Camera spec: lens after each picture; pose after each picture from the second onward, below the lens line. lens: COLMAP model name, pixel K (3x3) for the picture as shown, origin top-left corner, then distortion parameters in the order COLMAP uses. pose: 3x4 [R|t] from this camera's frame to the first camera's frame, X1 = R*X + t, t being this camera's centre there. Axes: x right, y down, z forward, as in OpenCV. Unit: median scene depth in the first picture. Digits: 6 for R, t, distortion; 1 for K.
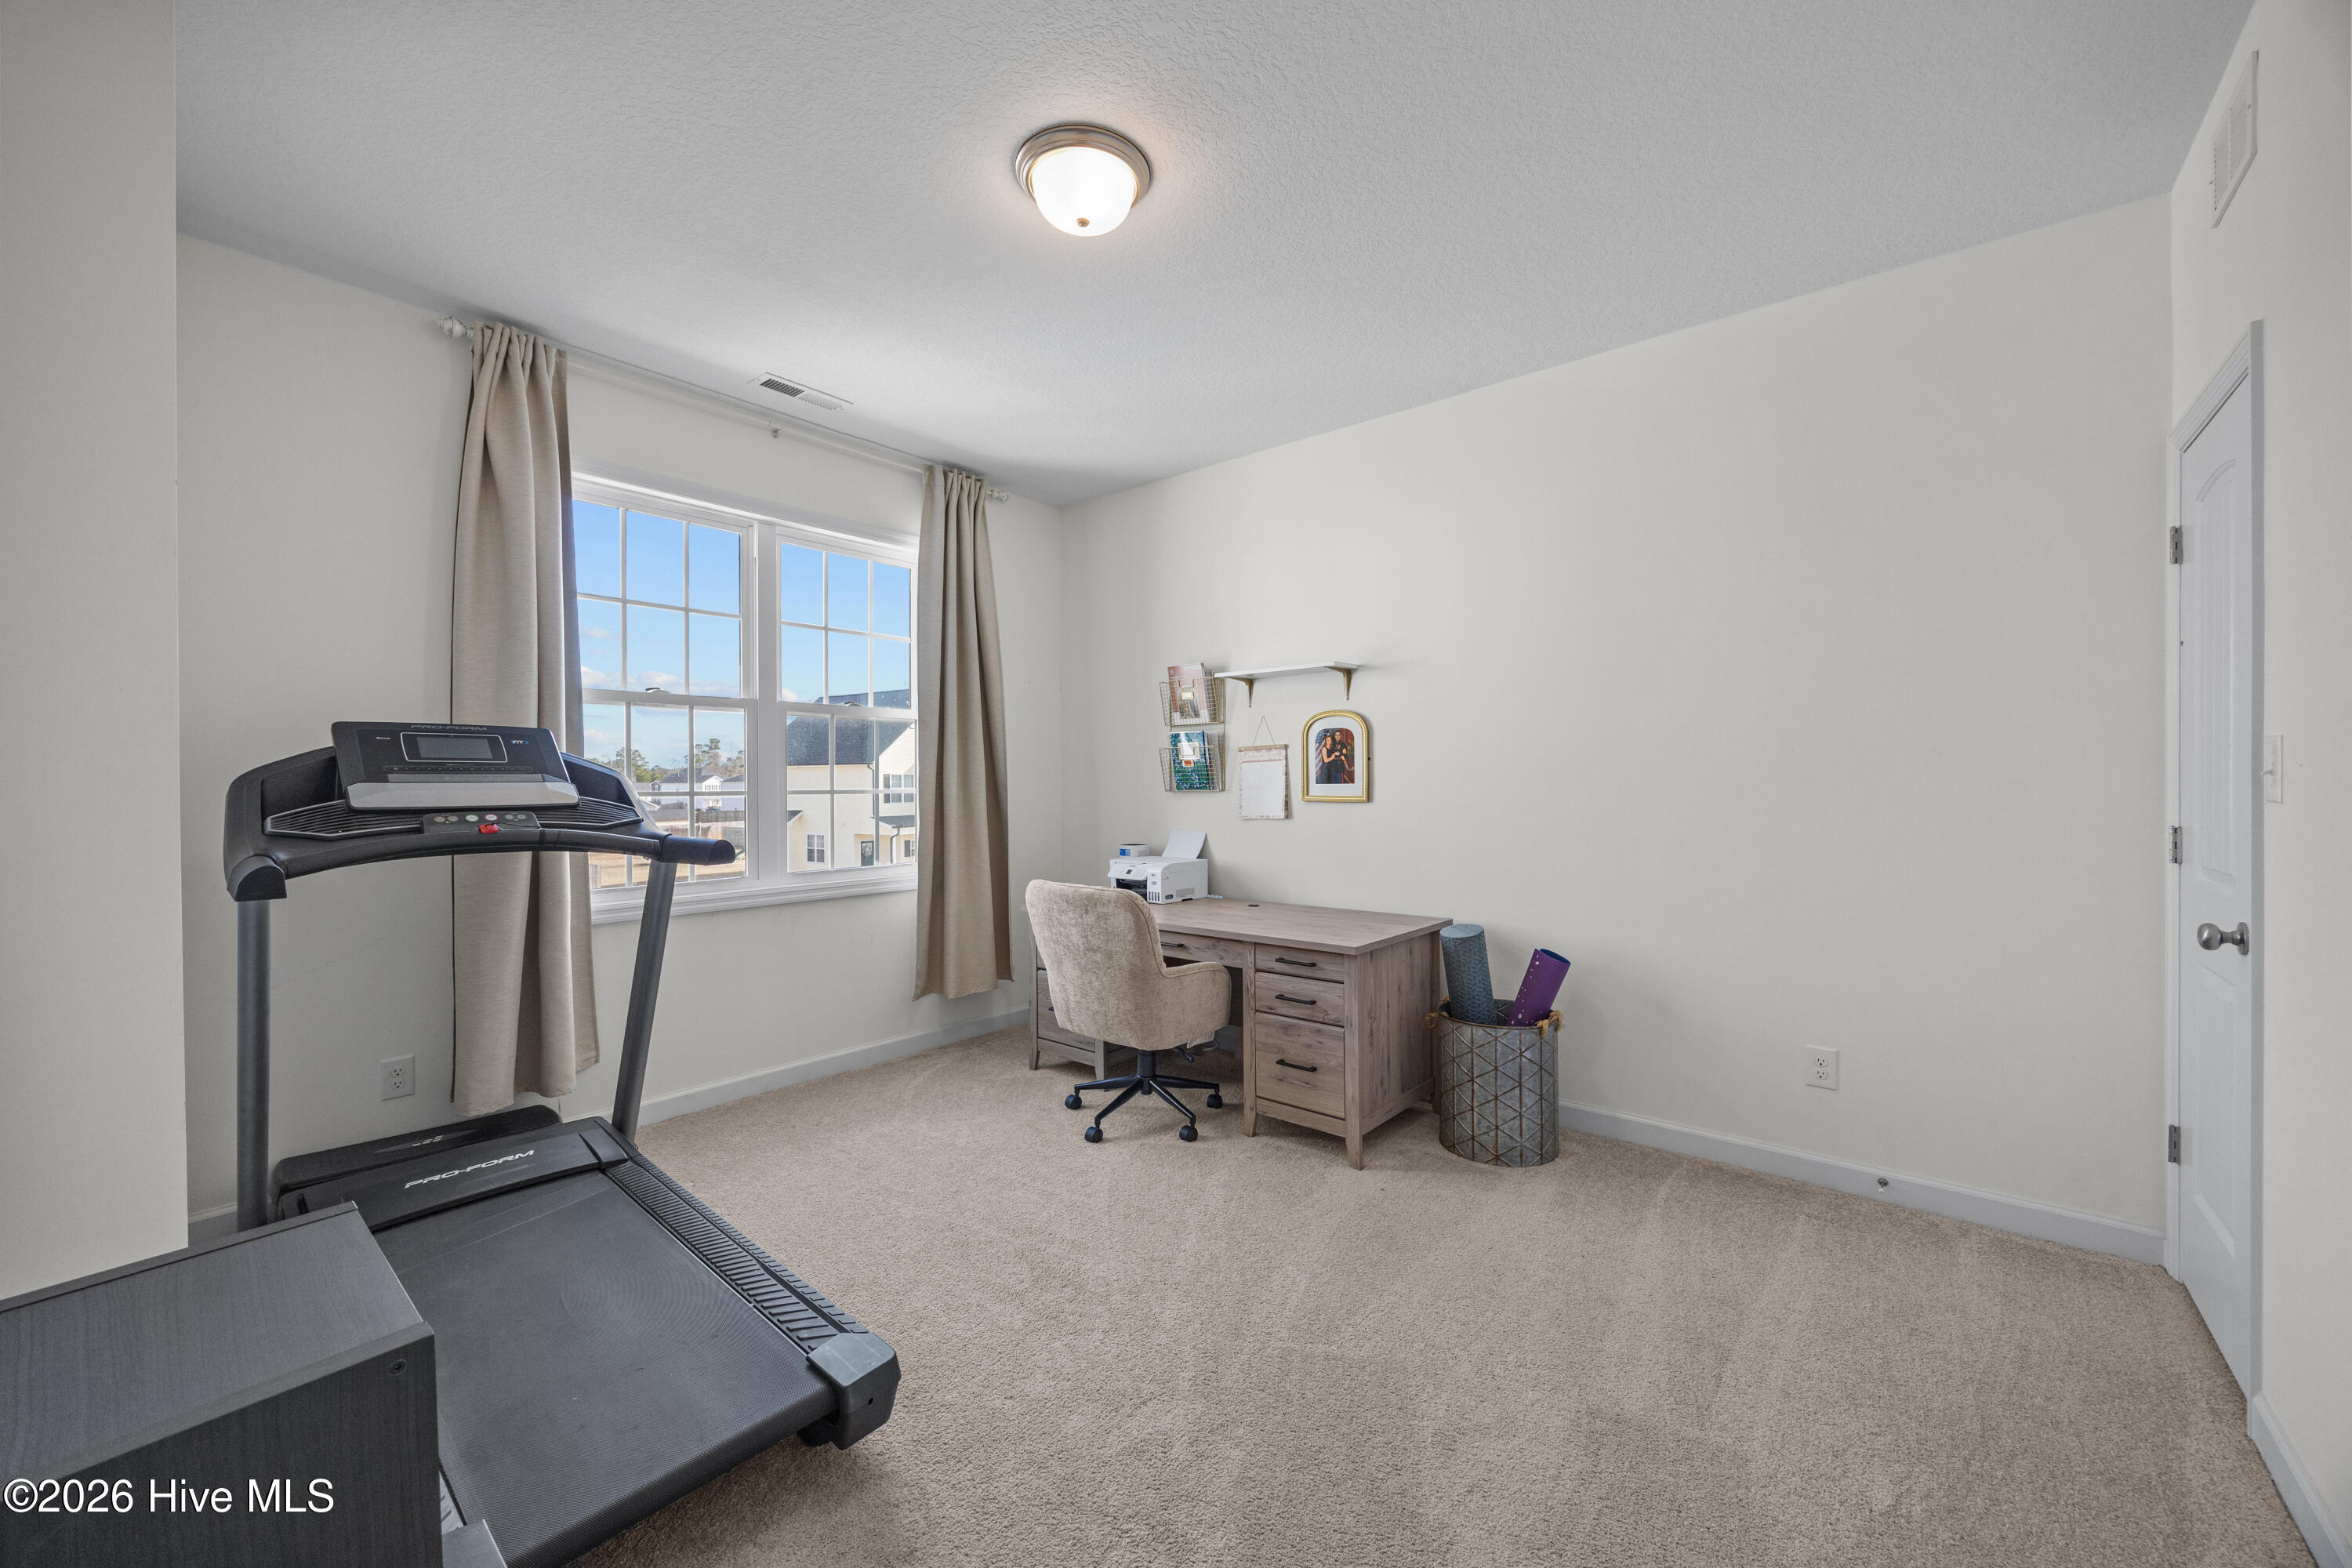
lens RADIAL K [[900.5, 0, 1178.3], [0, 900.5, 778.8], [0, 0, 1]] dist [-0.002876, 0.000128]
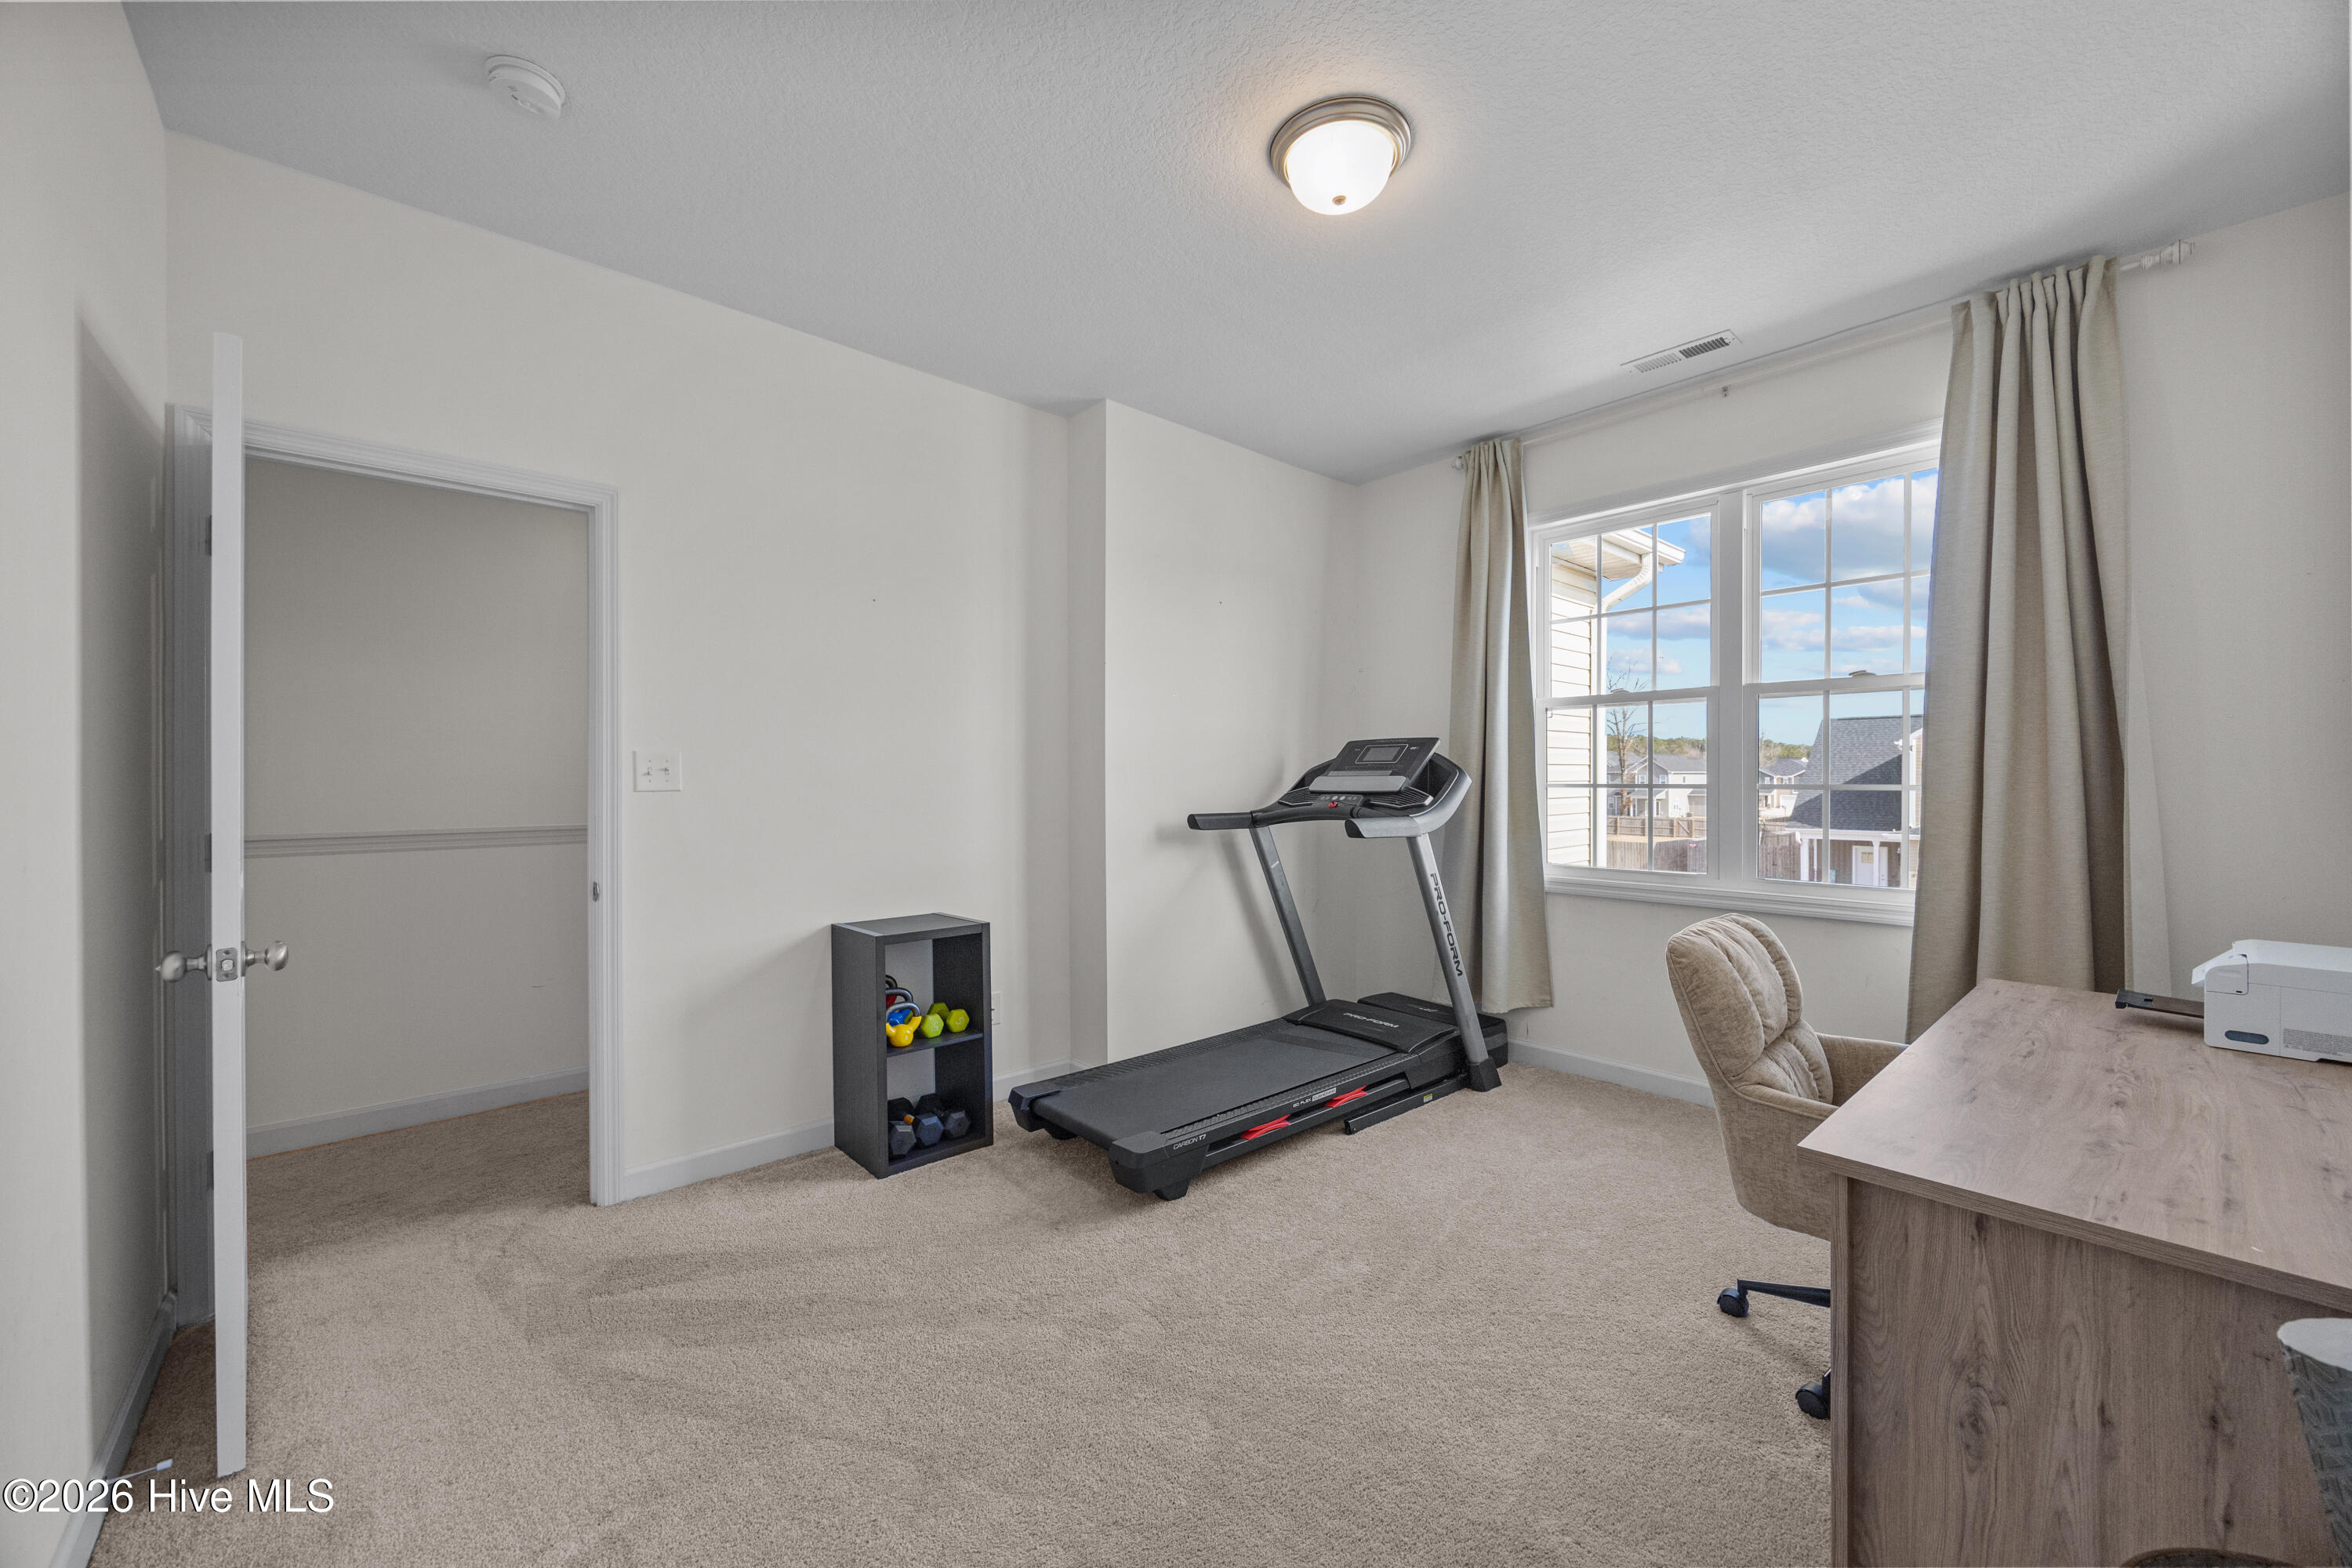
lens RADIAL K [[900.5, 0, 1178.3], [0, 900.5, 778.8], [0, 0, 1]] dist [-0.002876, 0.000128]
pose [[-0.157667, 0.004143, -0.987484, 0.576188], [0.004495, 0.999984, 0.003477, 0.001871], [0.987482, -0.003890, -0.157683, 0.637698]]
